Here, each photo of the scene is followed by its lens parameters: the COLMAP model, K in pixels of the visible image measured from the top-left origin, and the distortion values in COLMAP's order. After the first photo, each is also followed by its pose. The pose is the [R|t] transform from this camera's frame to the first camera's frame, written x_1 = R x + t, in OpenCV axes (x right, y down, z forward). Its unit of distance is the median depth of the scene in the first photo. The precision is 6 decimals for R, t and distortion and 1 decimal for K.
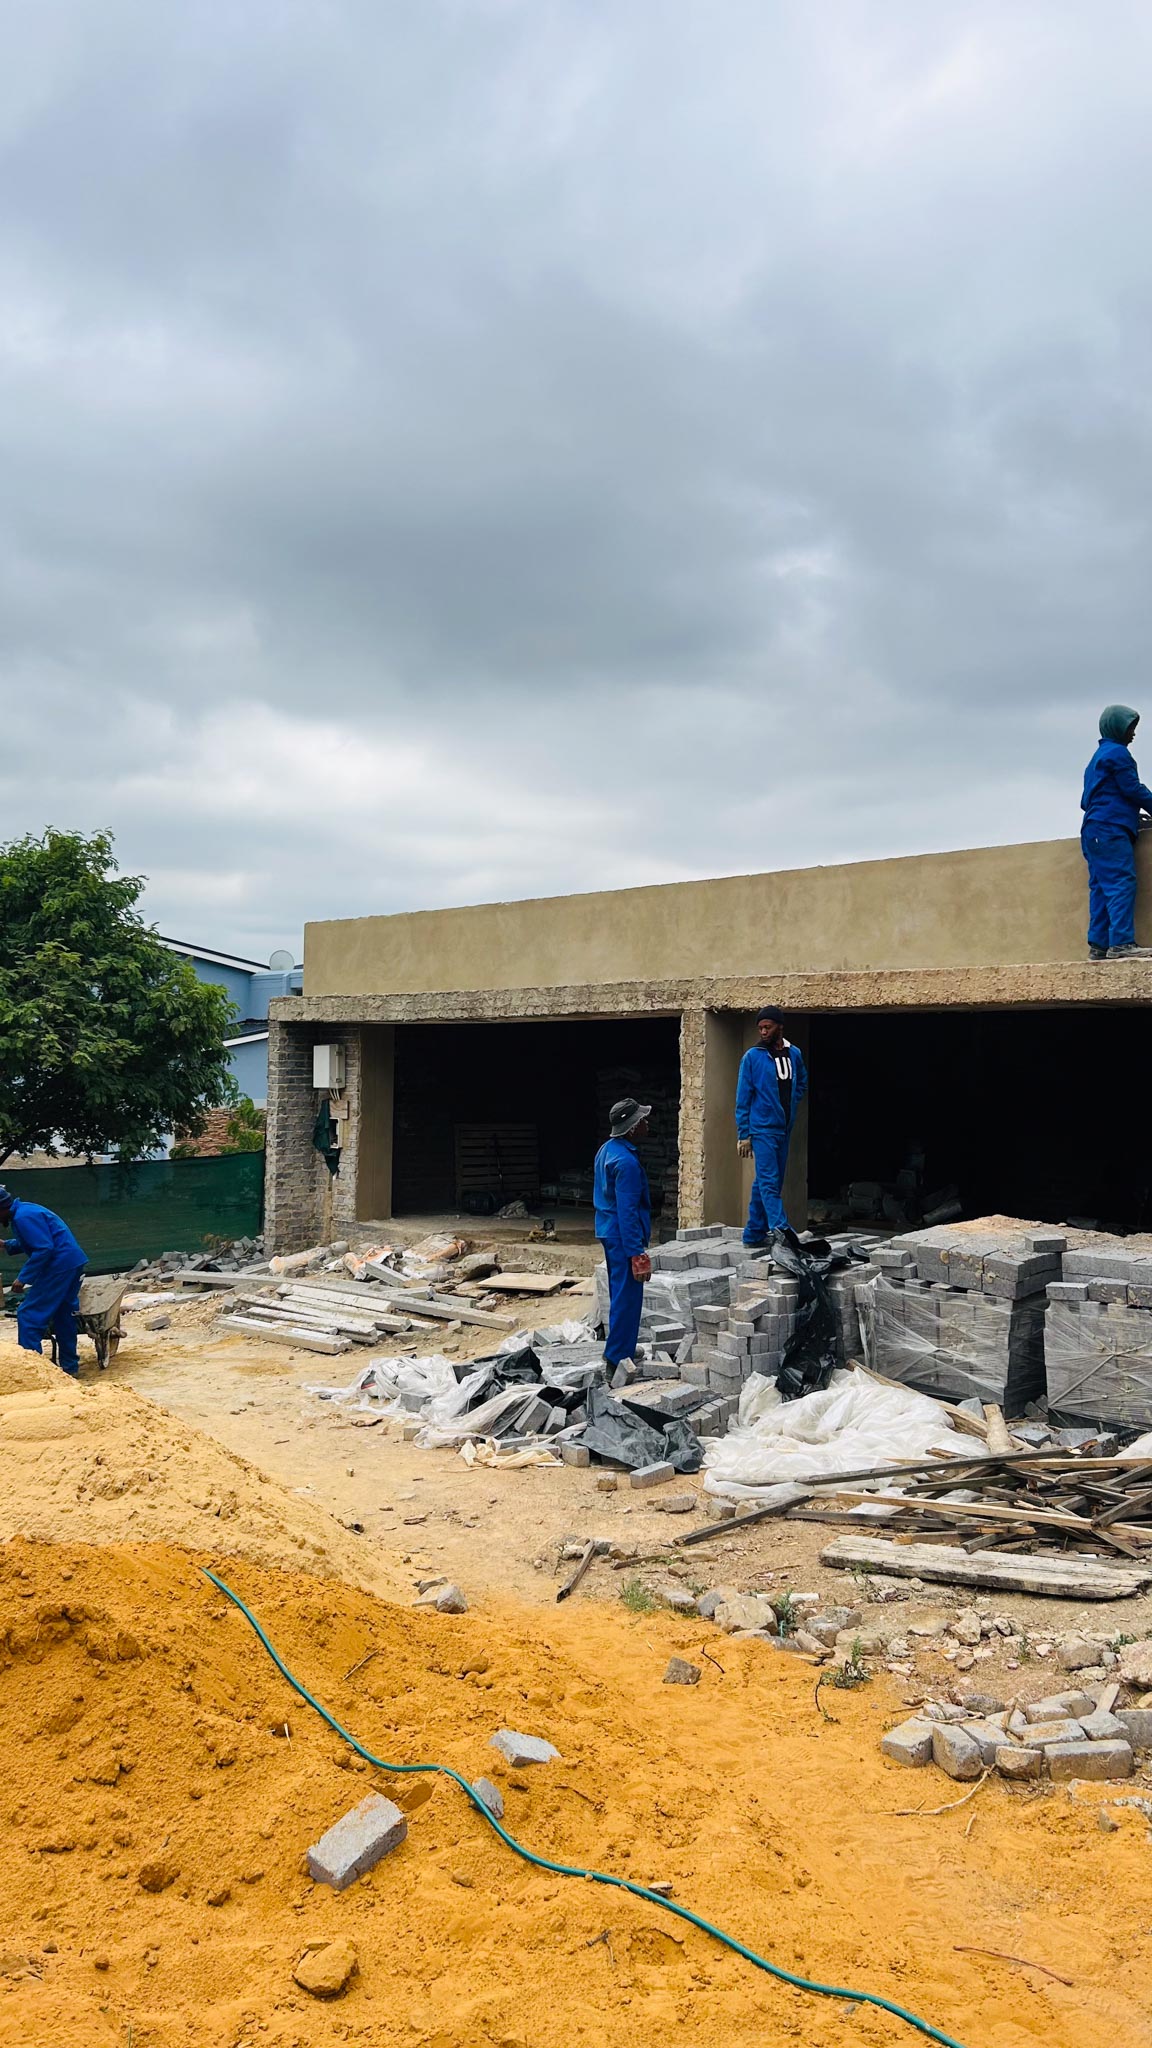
lens RADIAL K [[1563.4, 0, 584.6], [0, 1563.4, 981.0], [0, 0, 1]] dist [0.049177, -0.000700]
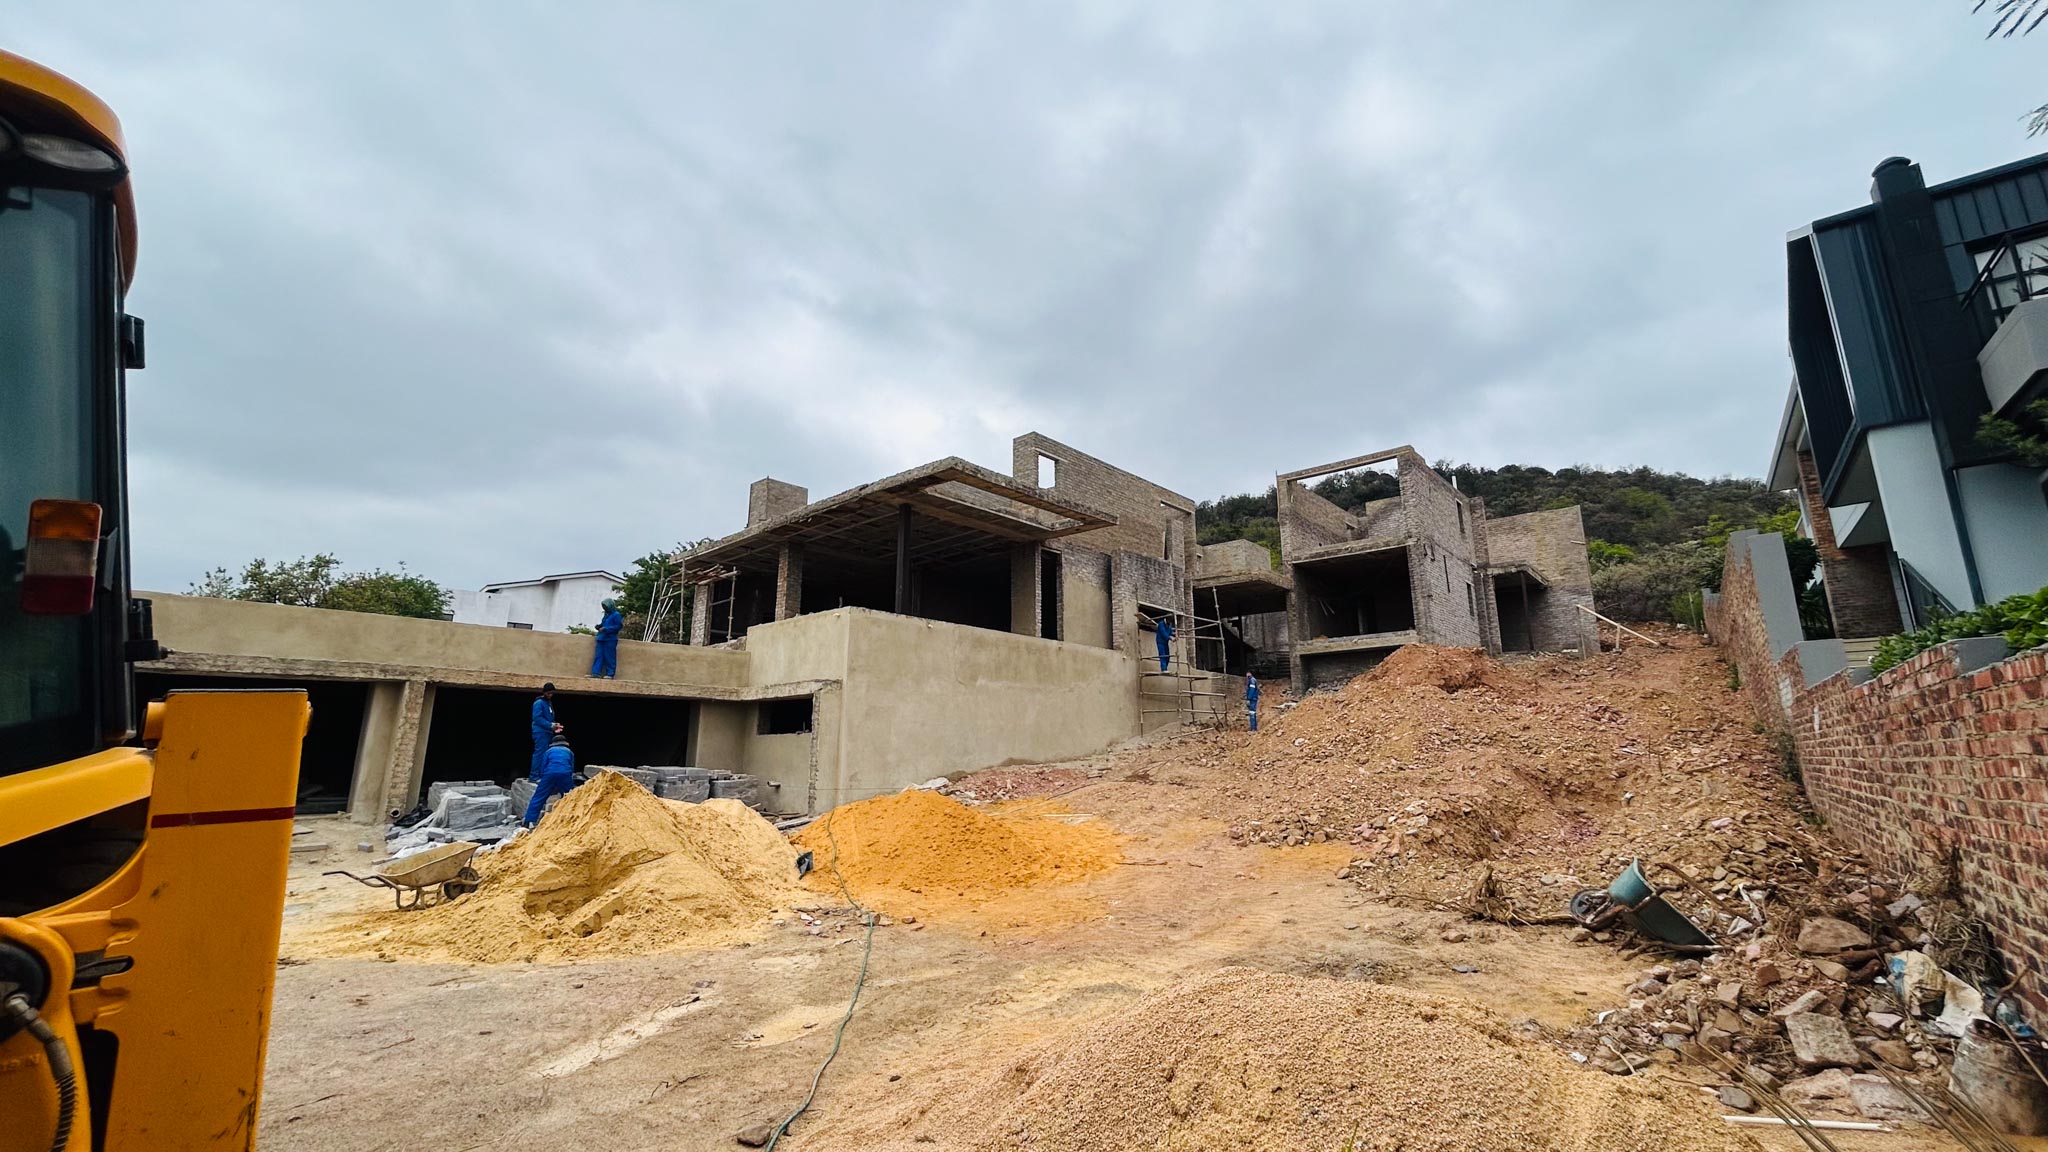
lens RADIAL K [[825.2, 0, 1024.0], [0, 825.2, 576.0], [0, 0, 1]] dist [-0.004839, 0.000770]
pose [[-0.087363, 0.207795, 0.974263, -1.537391], [-0.047925, 0.975993, -0.212462, 0.106220], [-0.995023, -0.065253, -0.075307, 0.394134]]
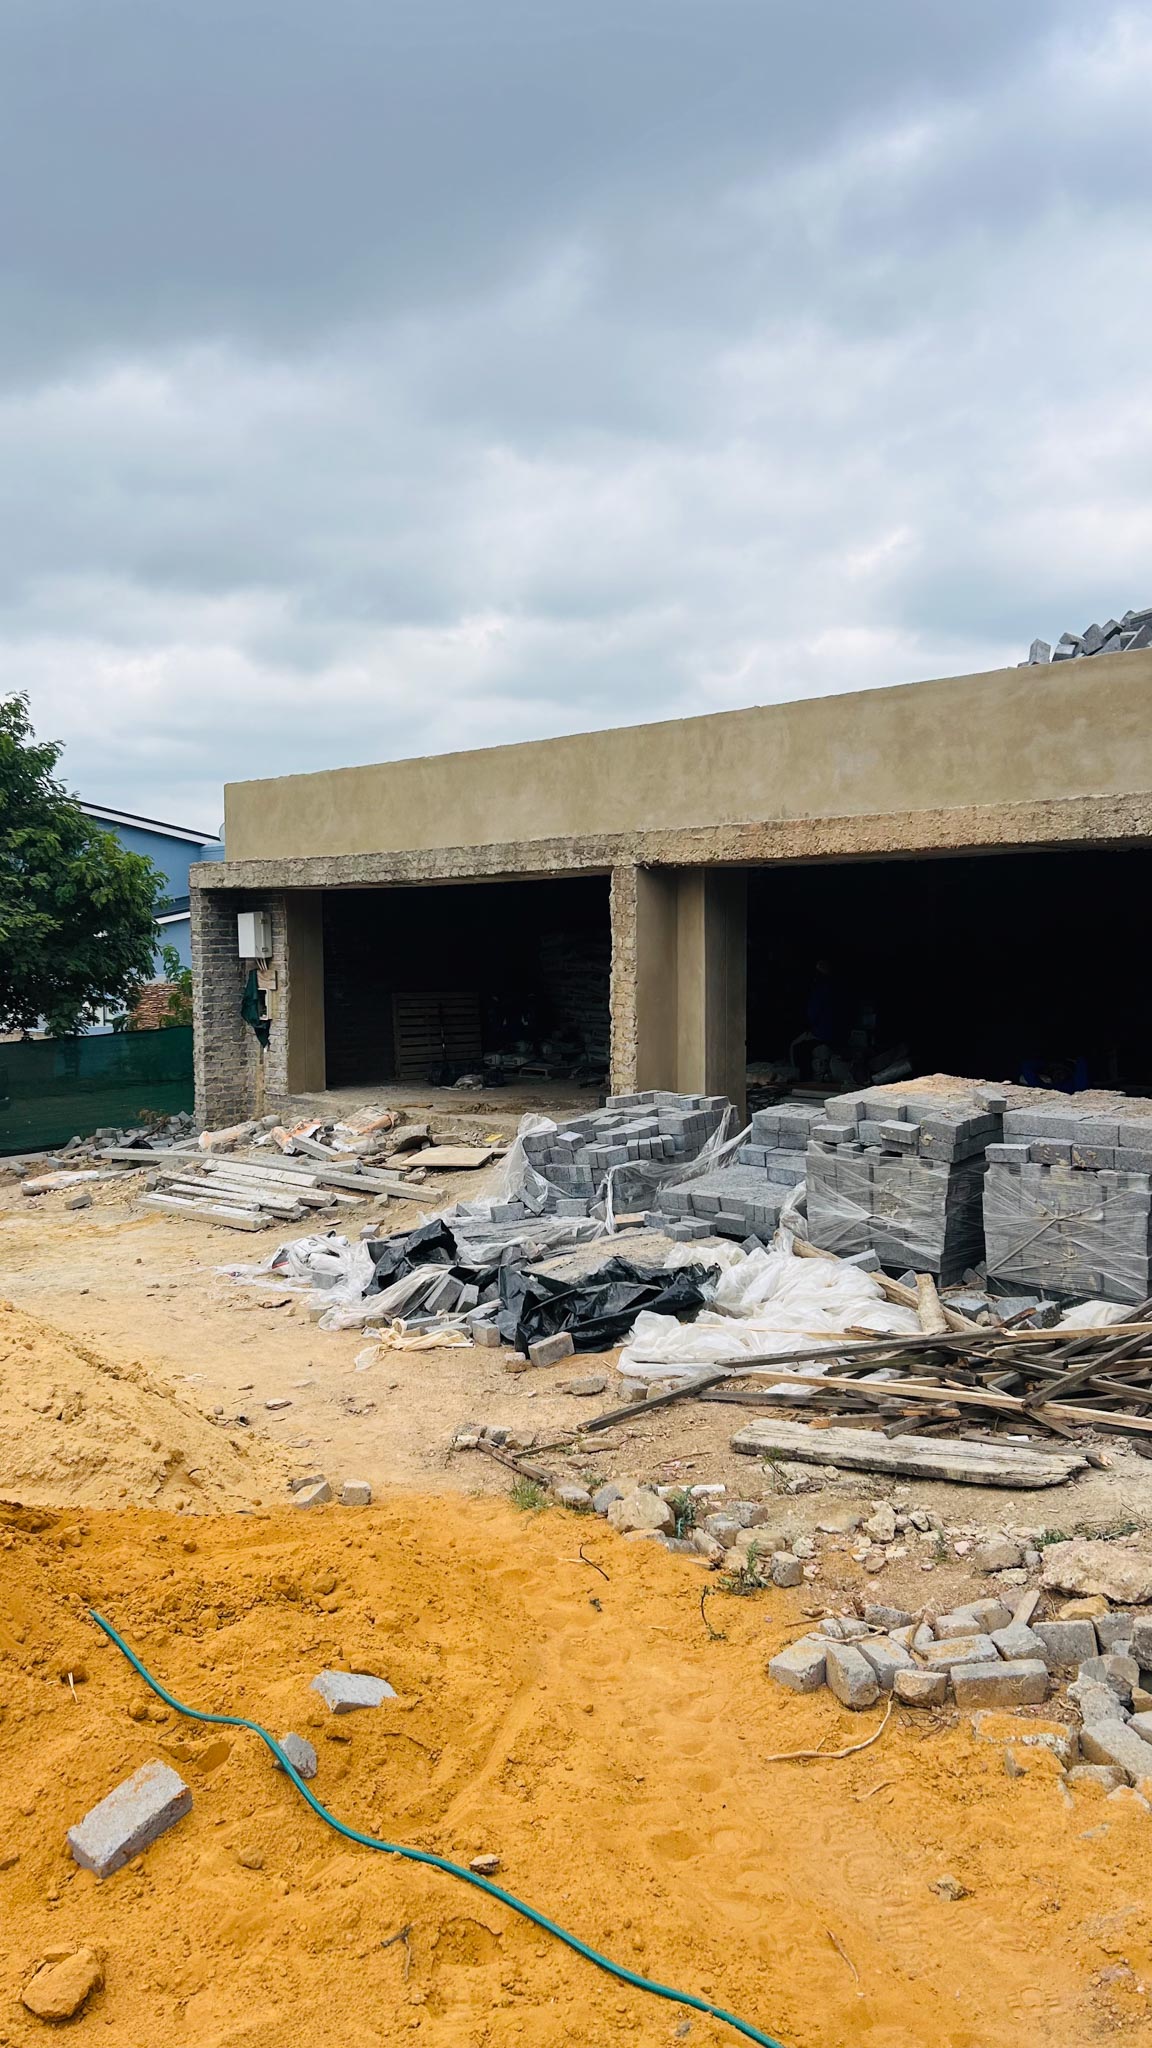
lens RADIAL K [[1554.0, 0, 564.8], [0, 1554.0, 1003.3], [0, 0, 1]] dist [0.076166, -0.050988]
pose [[0.999794, -0.019843, 0.004246, 0.040072], [0.019337, 0.995076, 0.097211, 0.013029], [-0.006154, -0.097109, 0.995255, 0.084044]]
